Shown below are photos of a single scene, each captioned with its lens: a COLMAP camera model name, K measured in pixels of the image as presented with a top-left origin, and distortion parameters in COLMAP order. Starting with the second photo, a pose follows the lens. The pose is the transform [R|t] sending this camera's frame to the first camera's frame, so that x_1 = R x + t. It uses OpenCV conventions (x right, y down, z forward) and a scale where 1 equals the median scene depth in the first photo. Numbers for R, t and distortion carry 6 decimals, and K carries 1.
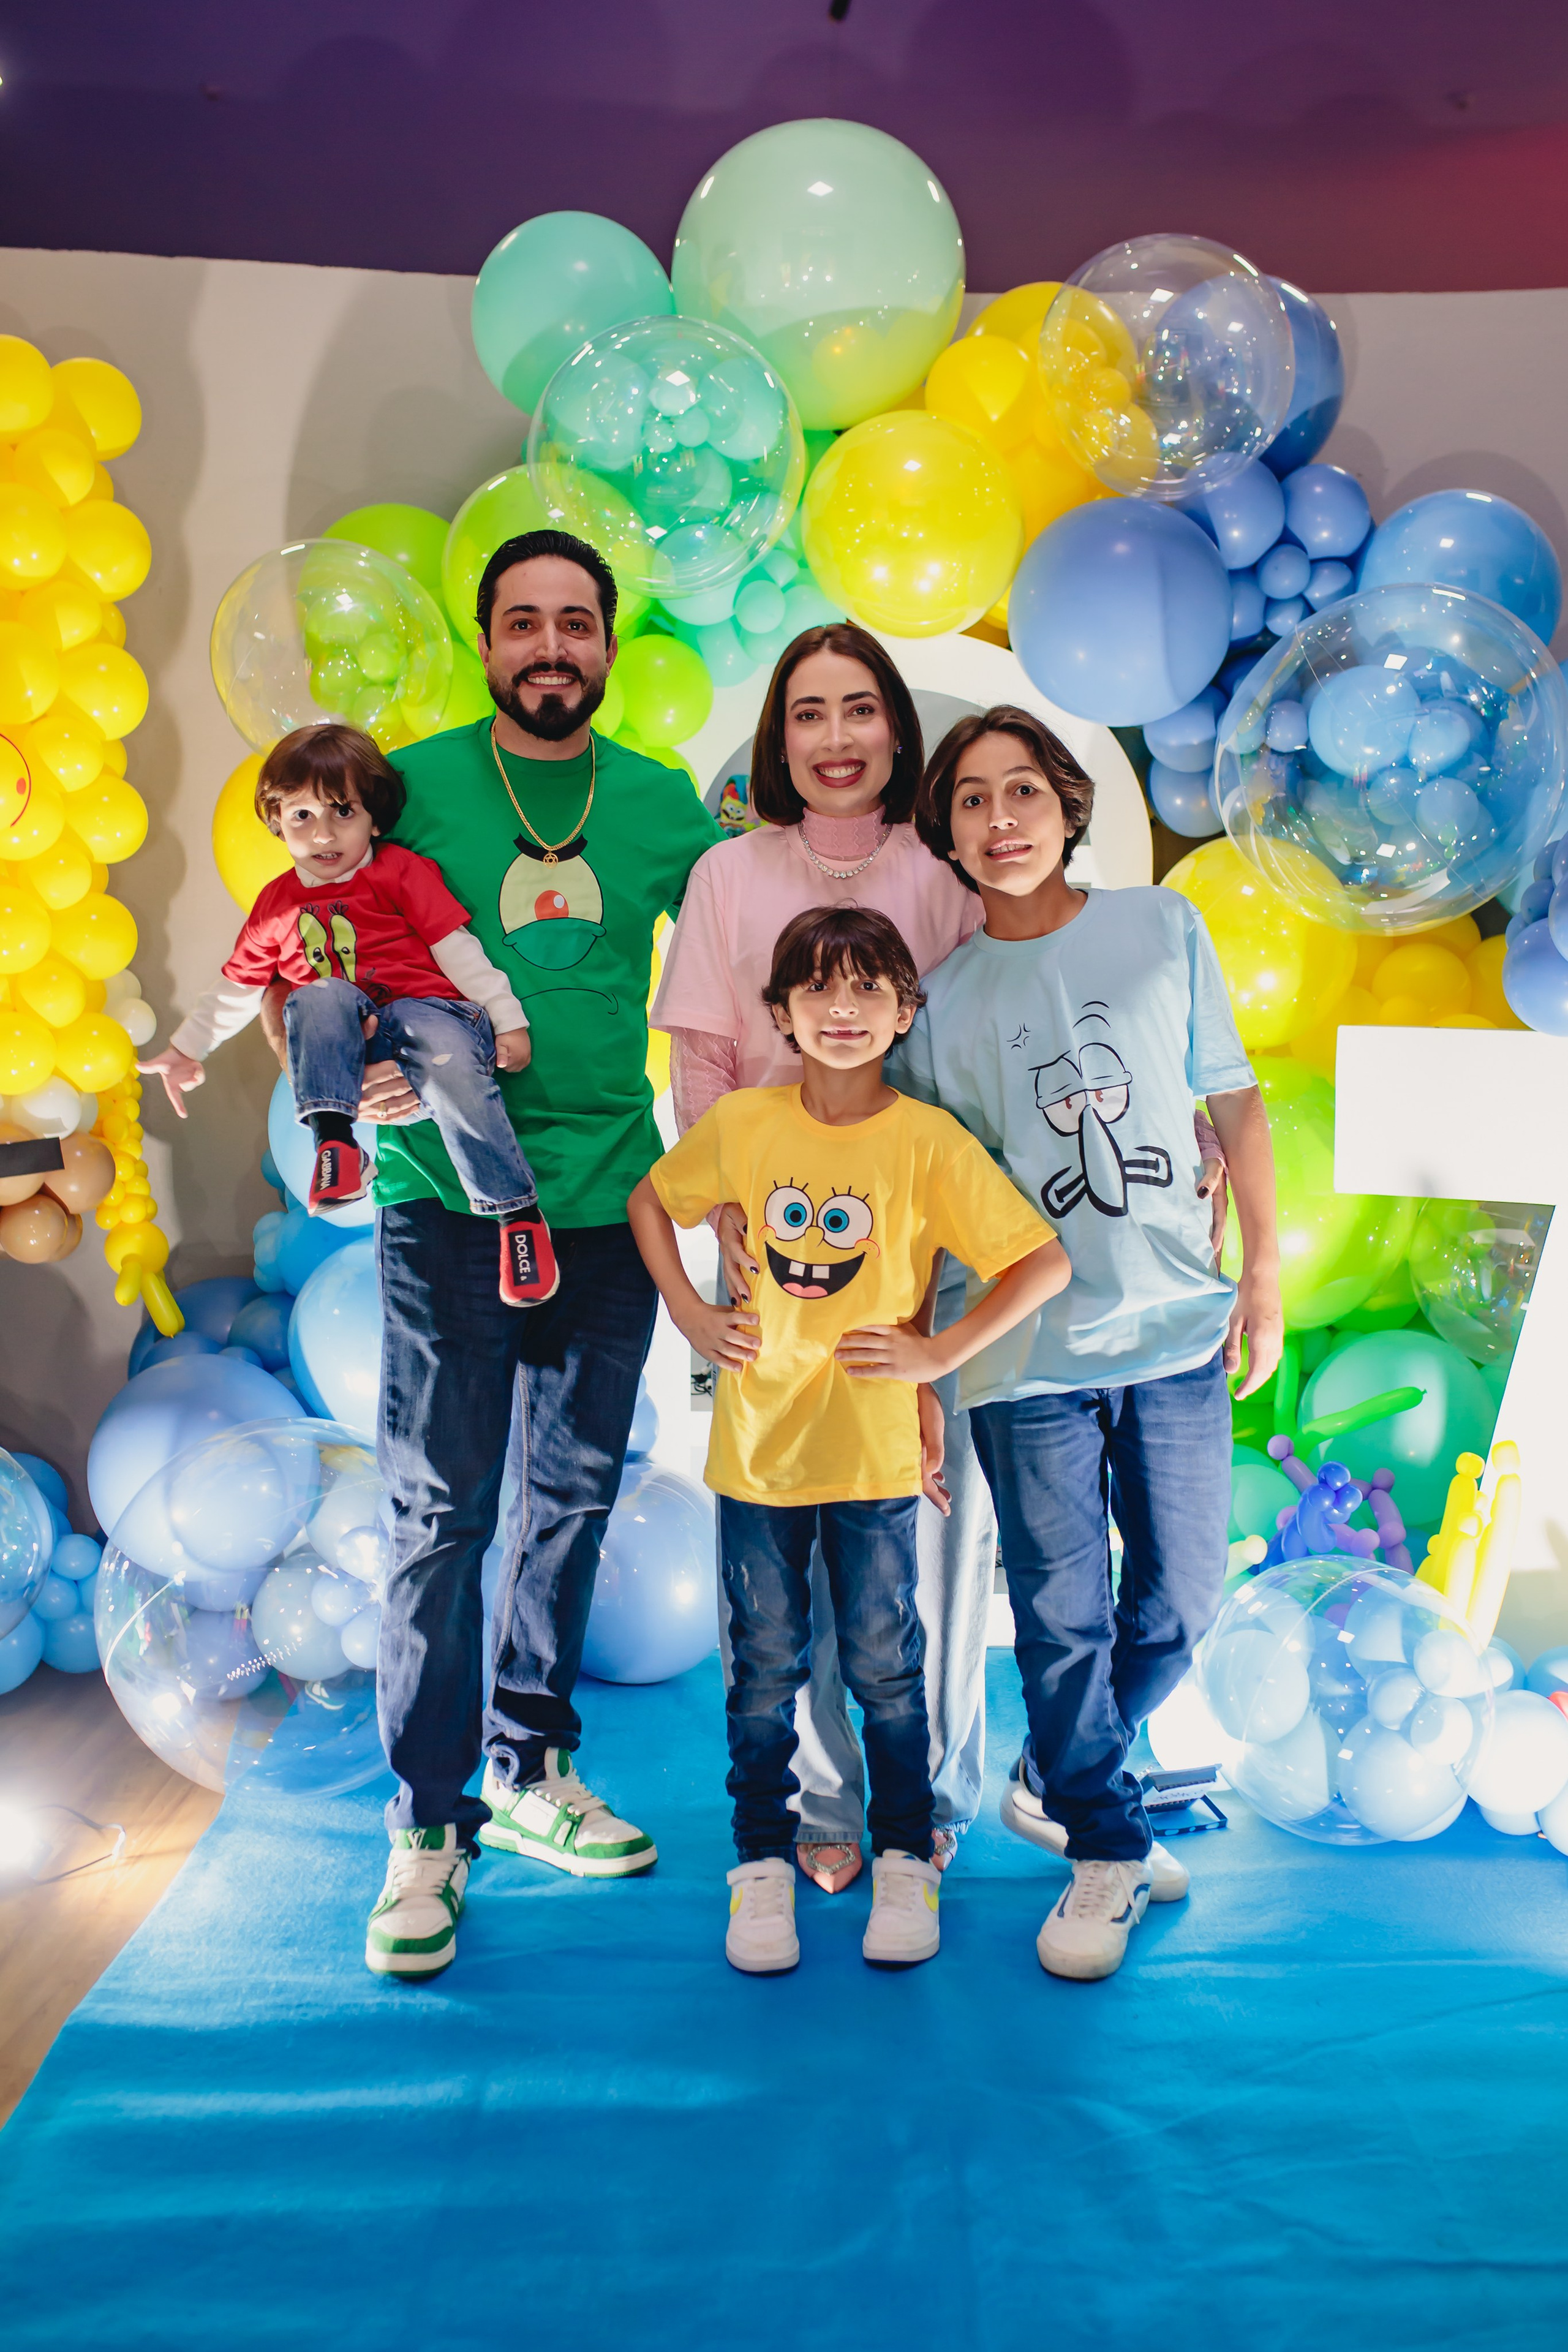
lens RADIAL K [[2462.8, 0, 844.4], [0, 2462.8, 1178.0], [0, 0, 1]] dist [-0.047249, 0.004920]
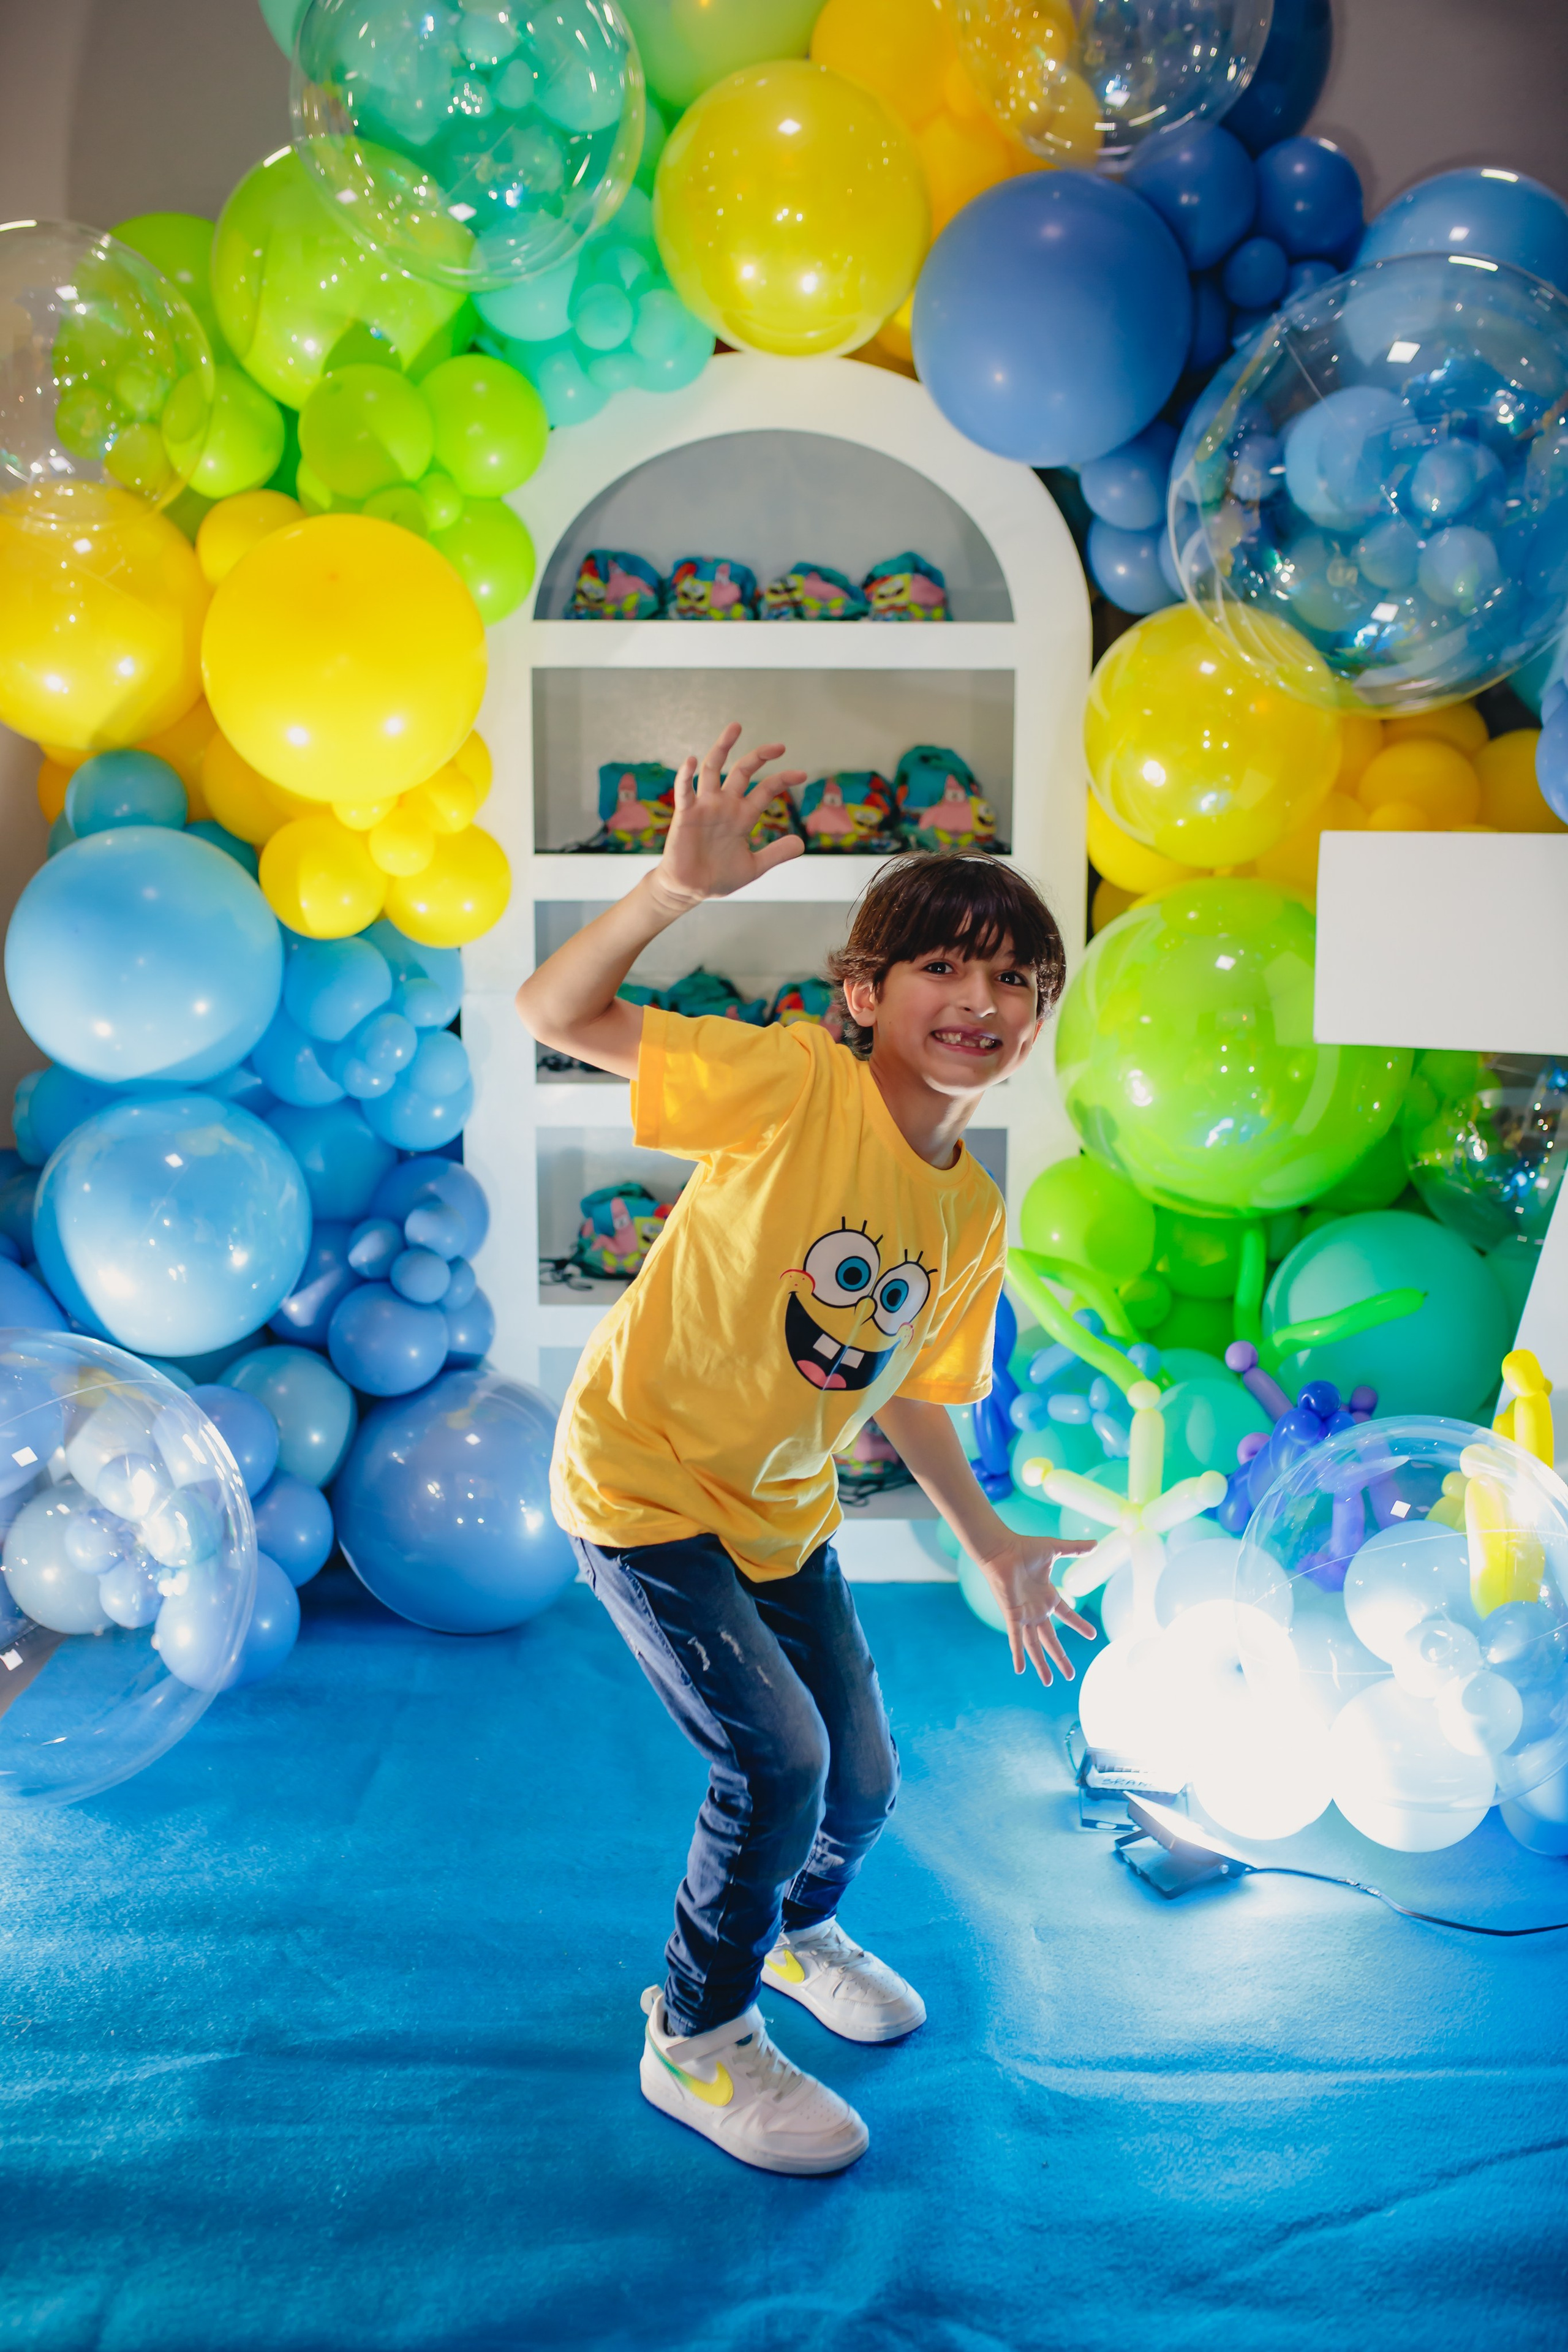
lens RADIAL K [[2260.4, 0, 786.1], [0, 2260.4, 1166.1], [0, 0, 1]] dist [-0.018403, 0.001752]
pose [[0.999851, -0.000007, -0.017236, 0.039068], [0.000932, 0.998561, 0.053612, 0.006186], [0.017211, -0.053620, 0.998413, 0.251545]]
